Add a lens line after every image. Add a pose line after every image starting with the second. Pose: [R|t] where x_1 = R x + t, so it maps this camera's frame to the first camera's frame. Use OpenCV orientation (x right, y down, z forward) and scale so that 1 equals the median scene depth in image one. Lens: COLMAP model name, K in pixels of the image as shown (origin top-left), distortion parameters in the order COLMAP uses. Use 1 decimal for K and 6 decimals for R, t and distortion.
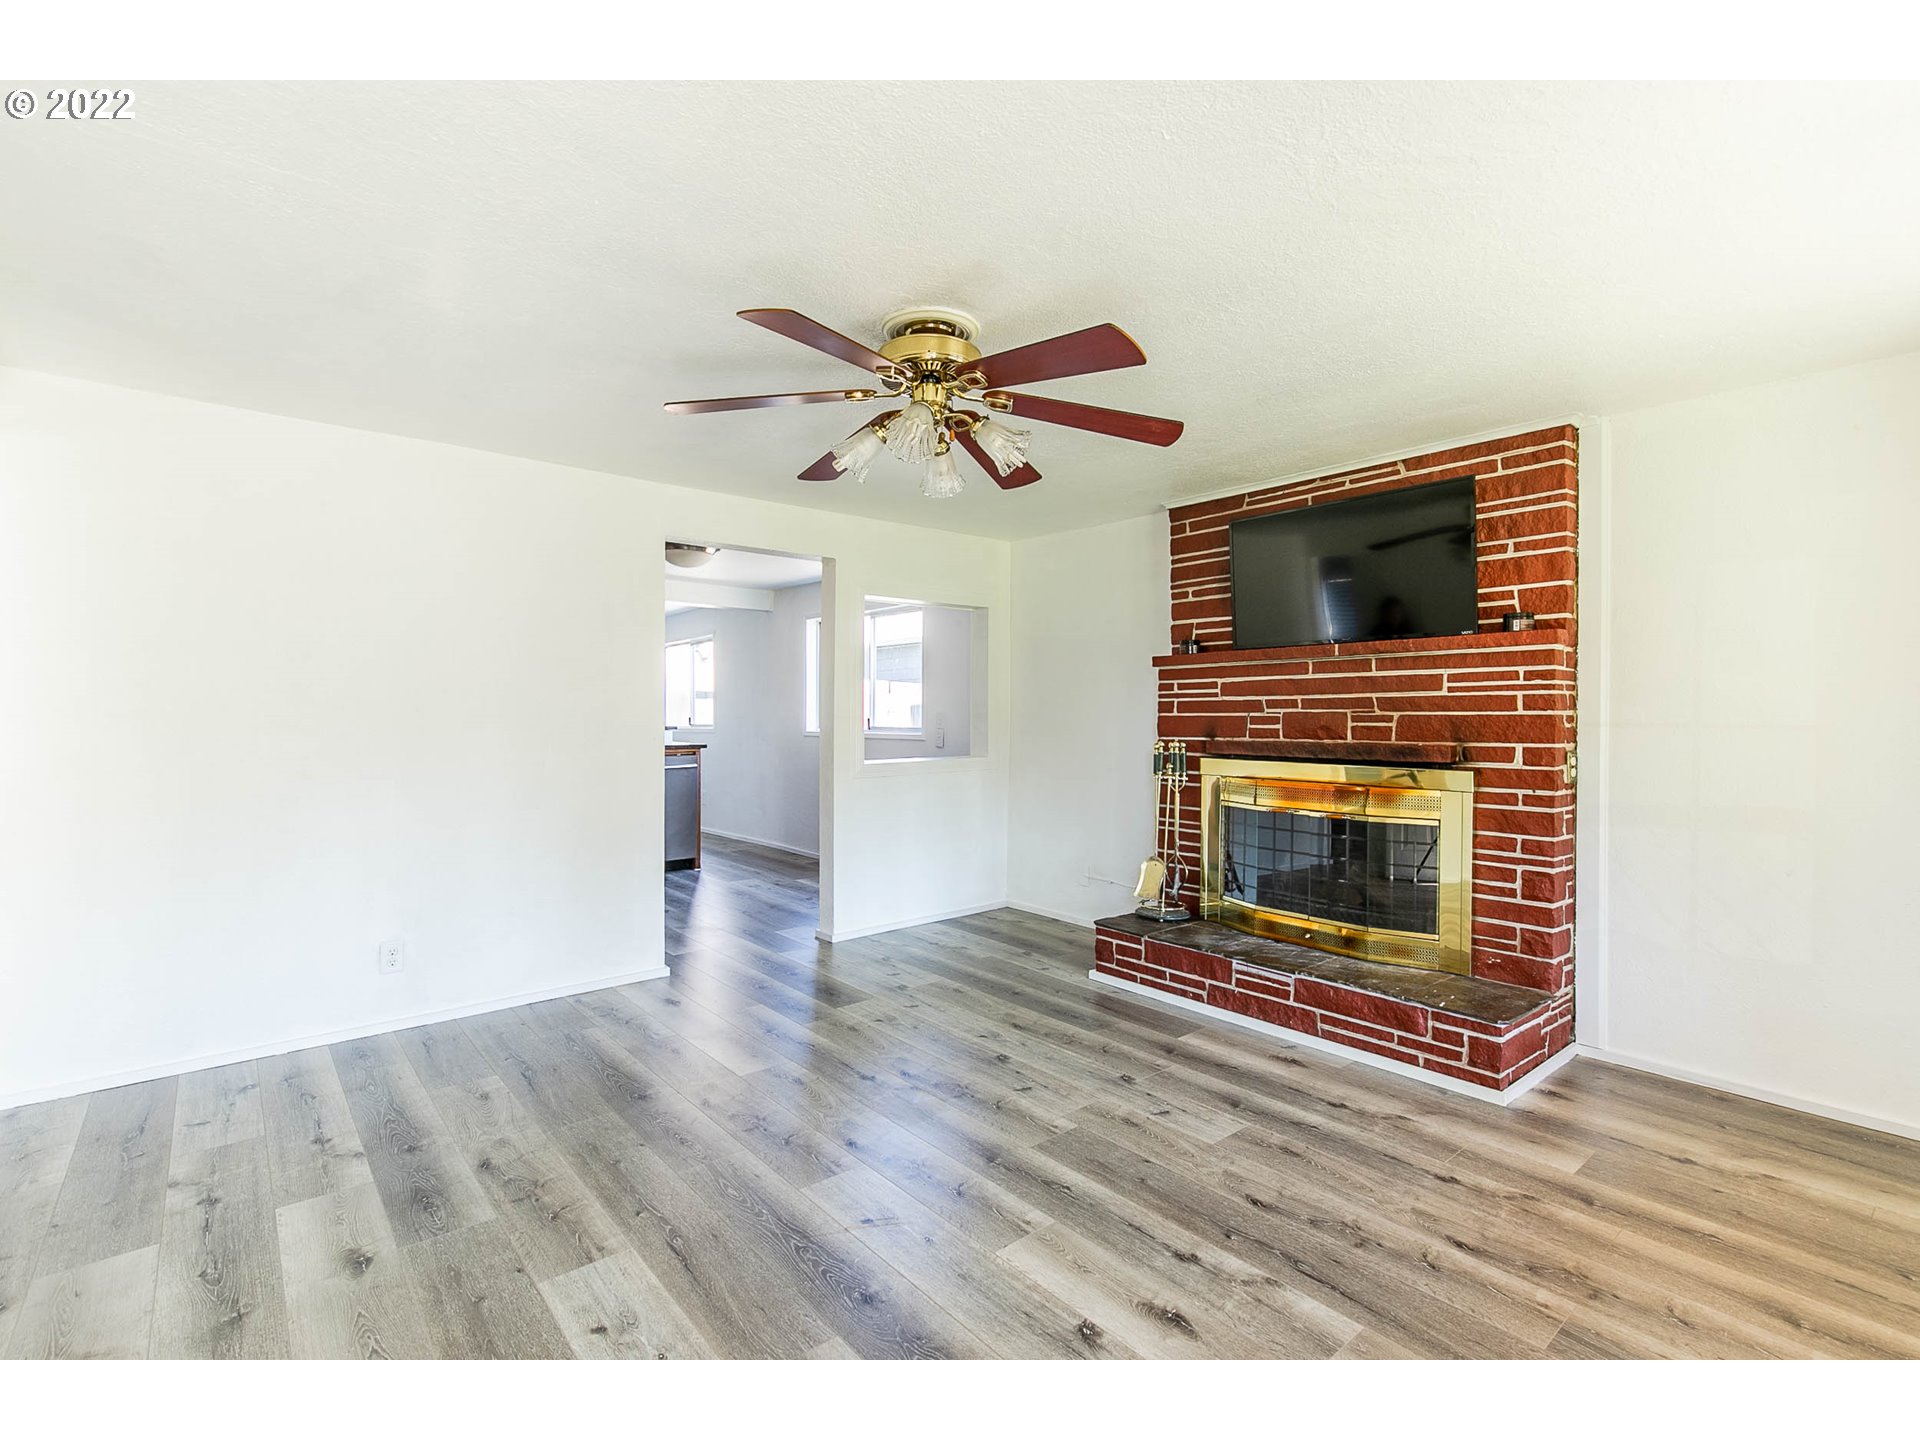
lens RADIAL K [[886.8, 0, 973.6], [0, 886.8, 723.5], [0, 0, 1]] dist [0.008357, 0.000073]
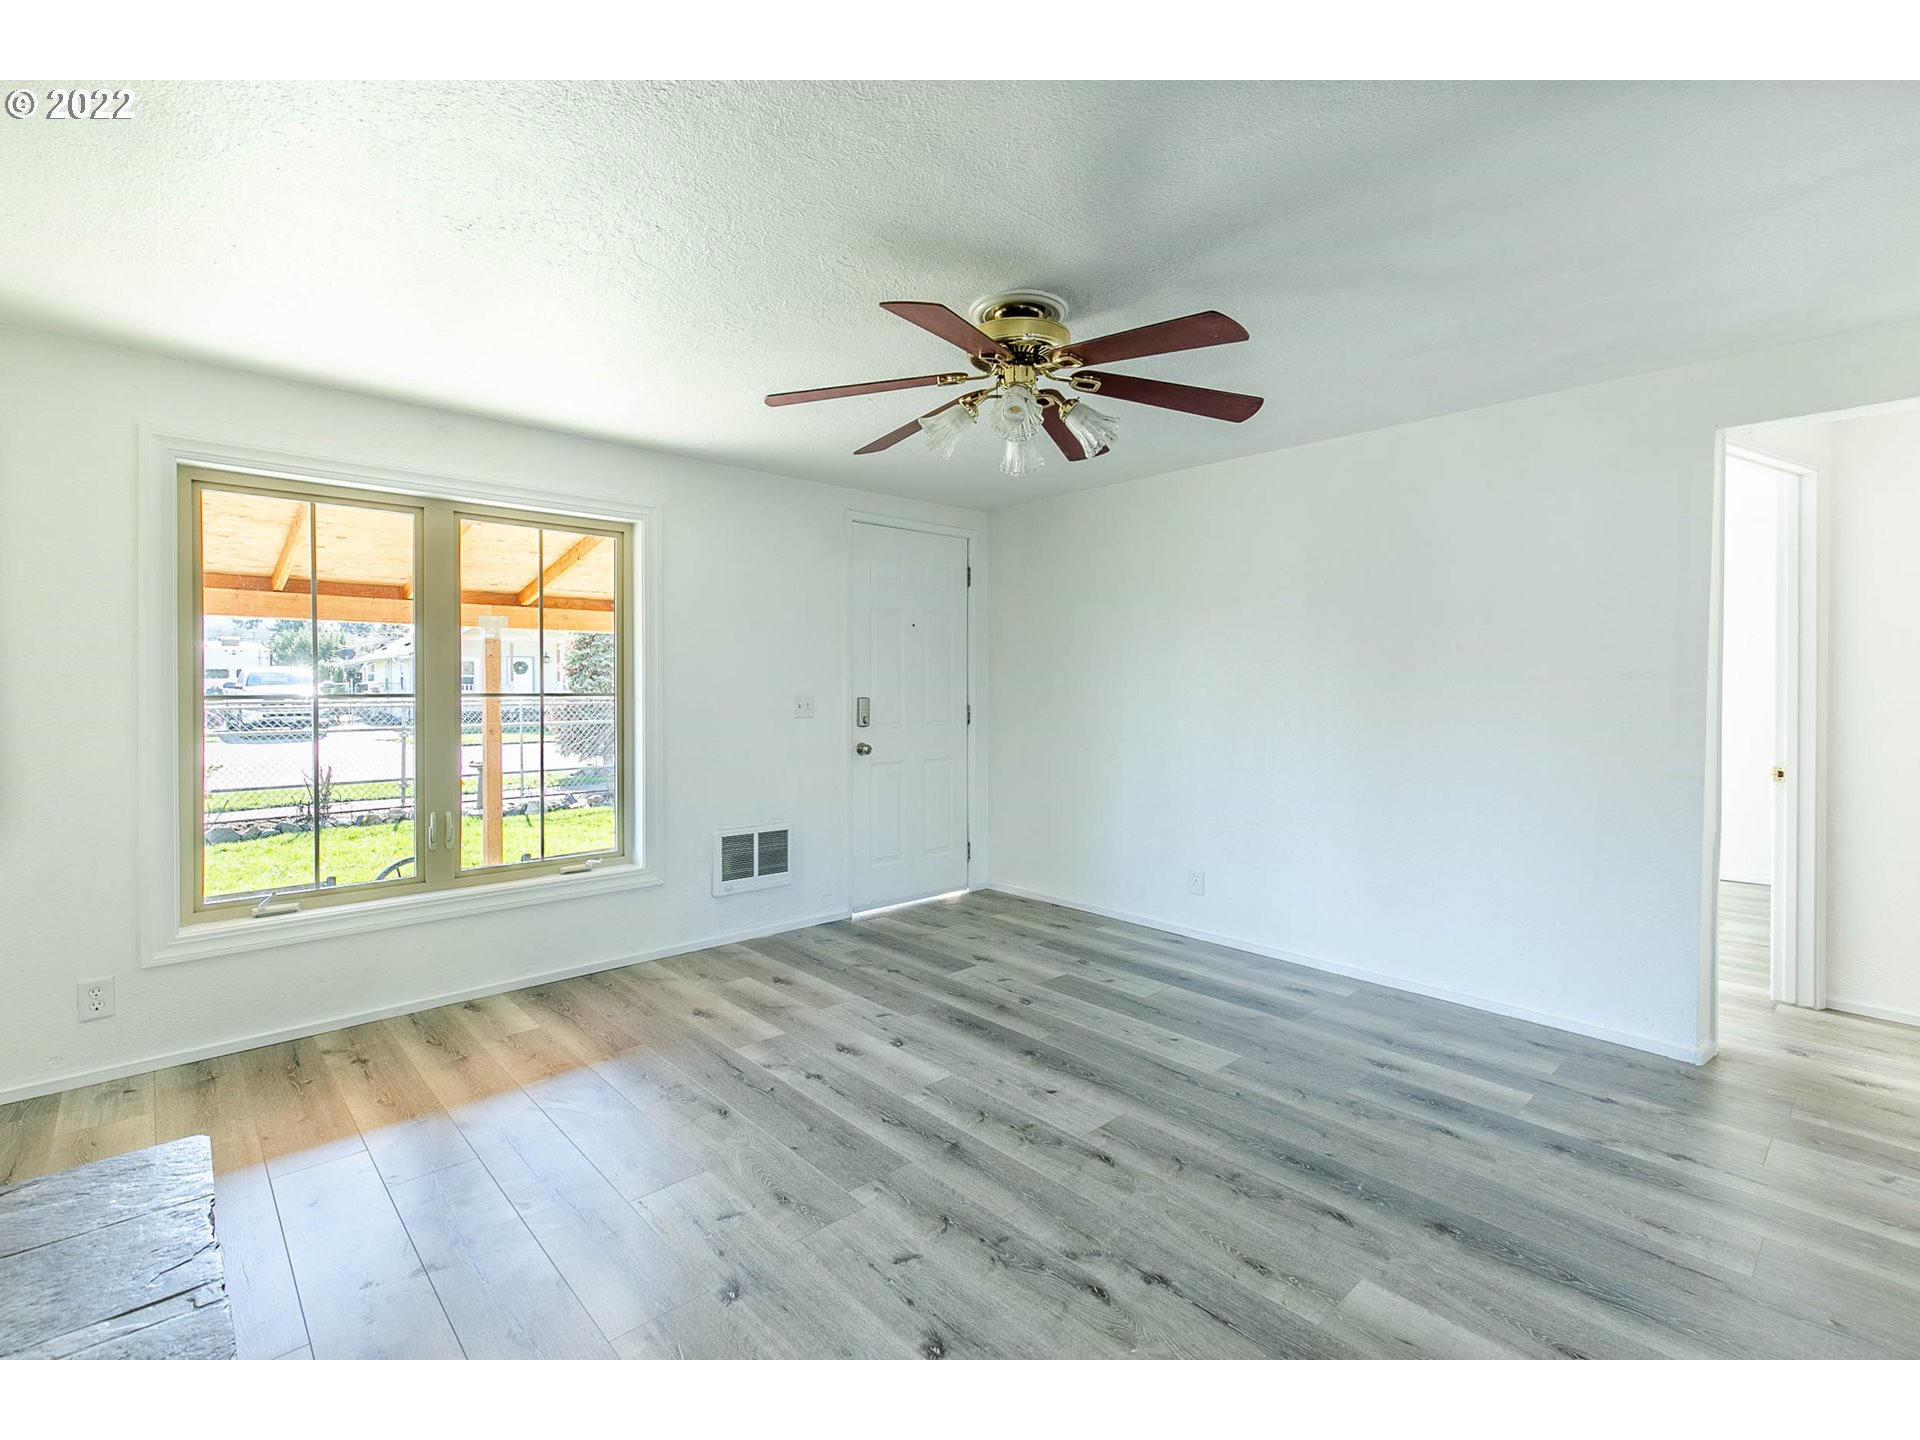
lens RADIAL K [[886.8, 0, 969.6], [0, 886.8, 710.8], [0, 0, 1]] dist [0.008357, 0.000073]
pose [[-0.999003, -0.004403, -0.044429, 0.034412], [-0.005971, 0.999362, 0.035220, -0.015831], [0.044246, 0.035450, -0.998391, 1.400040]]
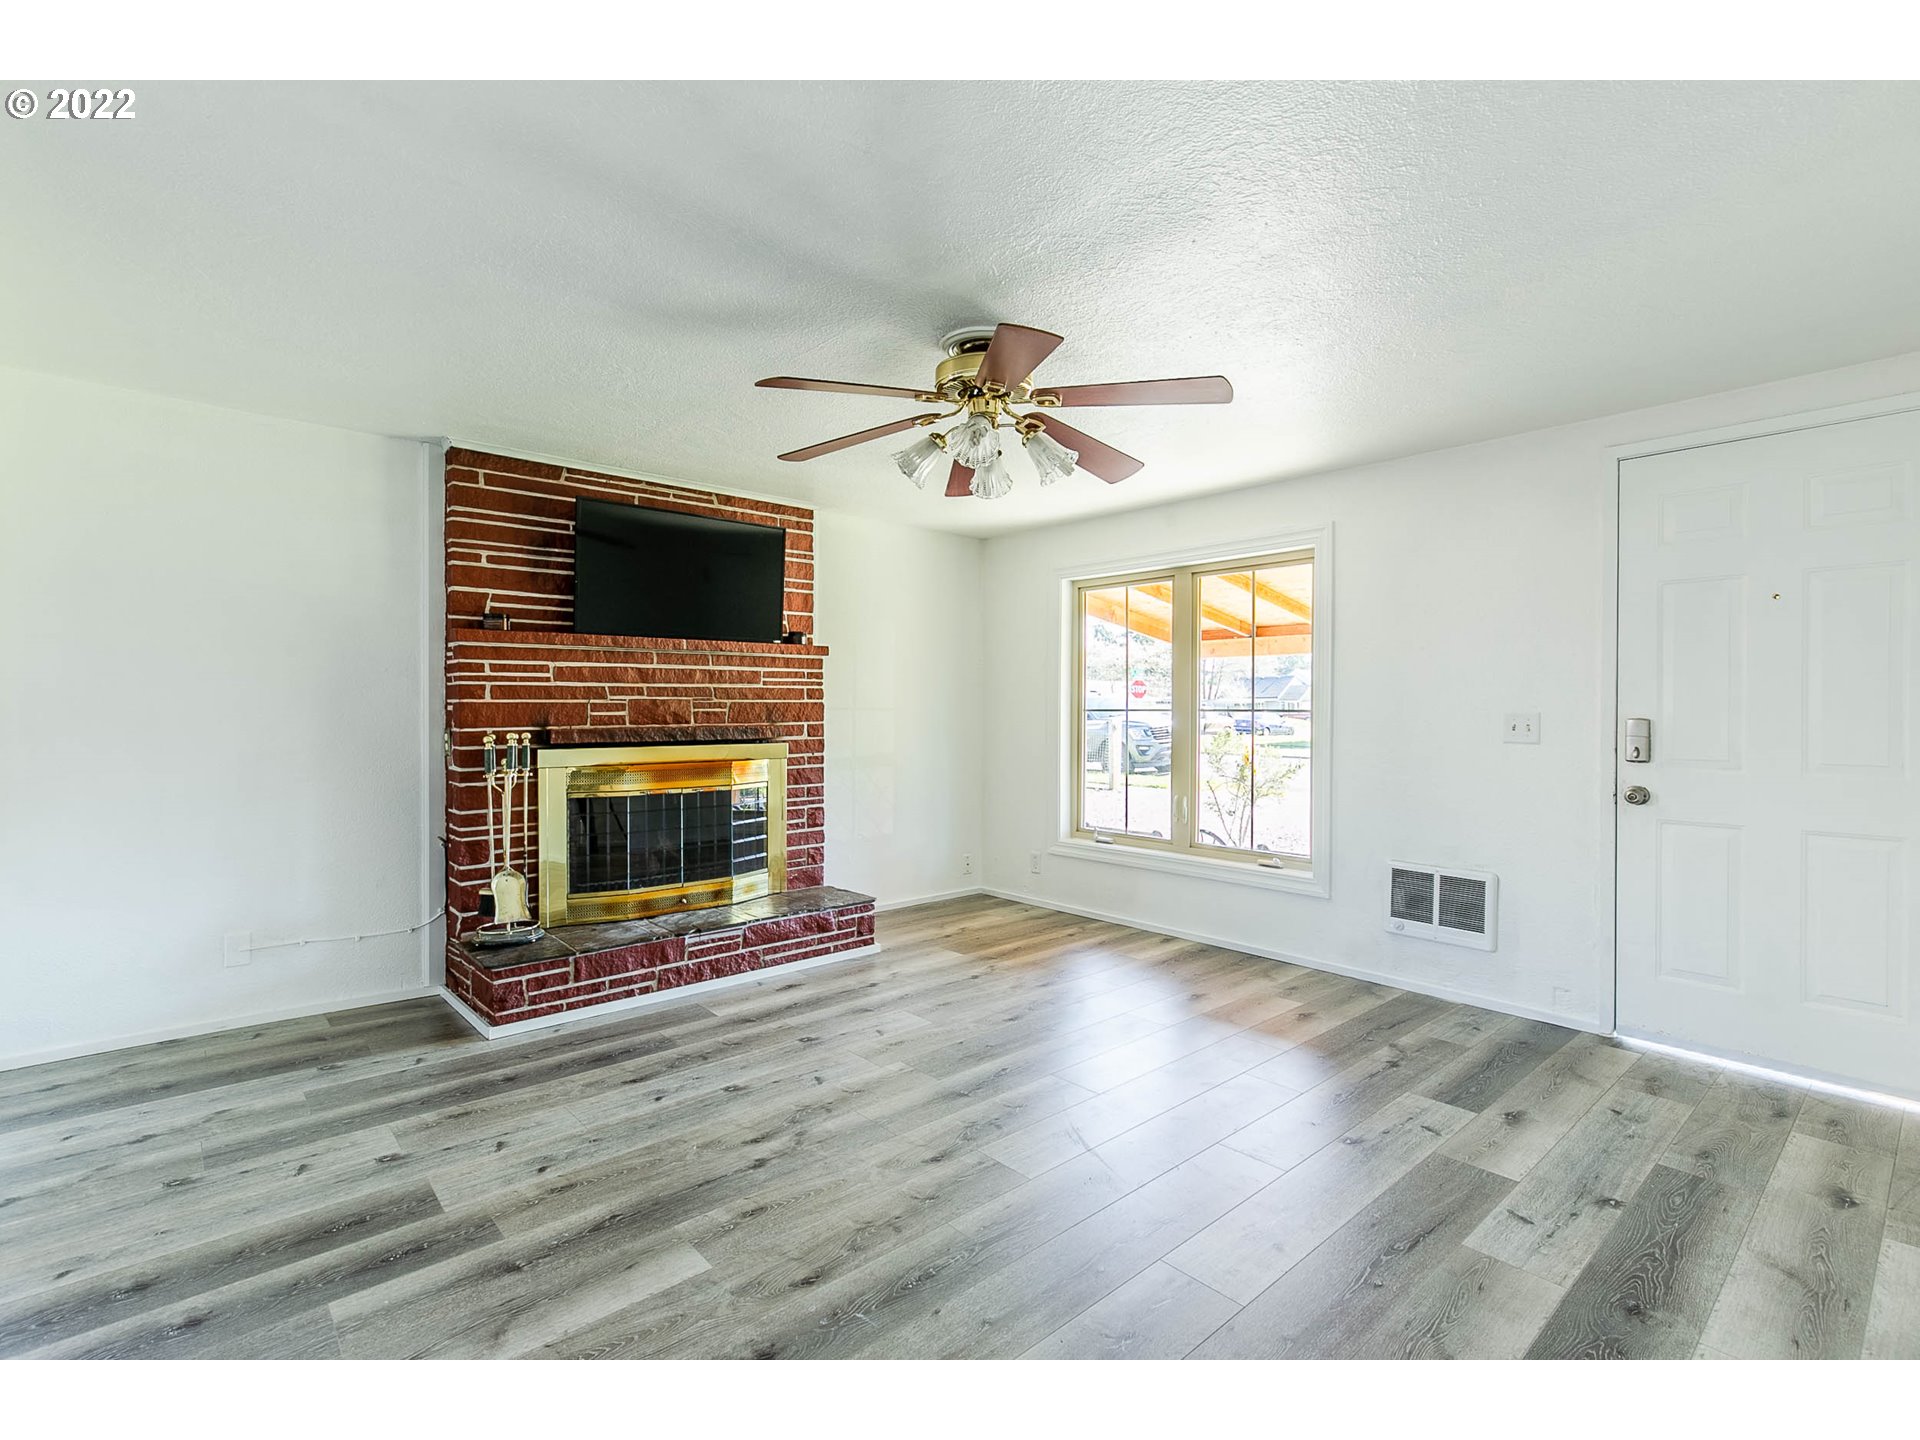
lens RADIAL K [[886.8, 0, 949.6], [0, 886.8, 720.9], [0, 0, 1]] dist [0.008357, 0.000073]
pose [[-0.013897, -0.020494, 0.999693, -0.788862], [0.006382, 0.999768, 0.020584, -0.007373], [-0.999883, 0.006666, -0.013763, 0.735038]]
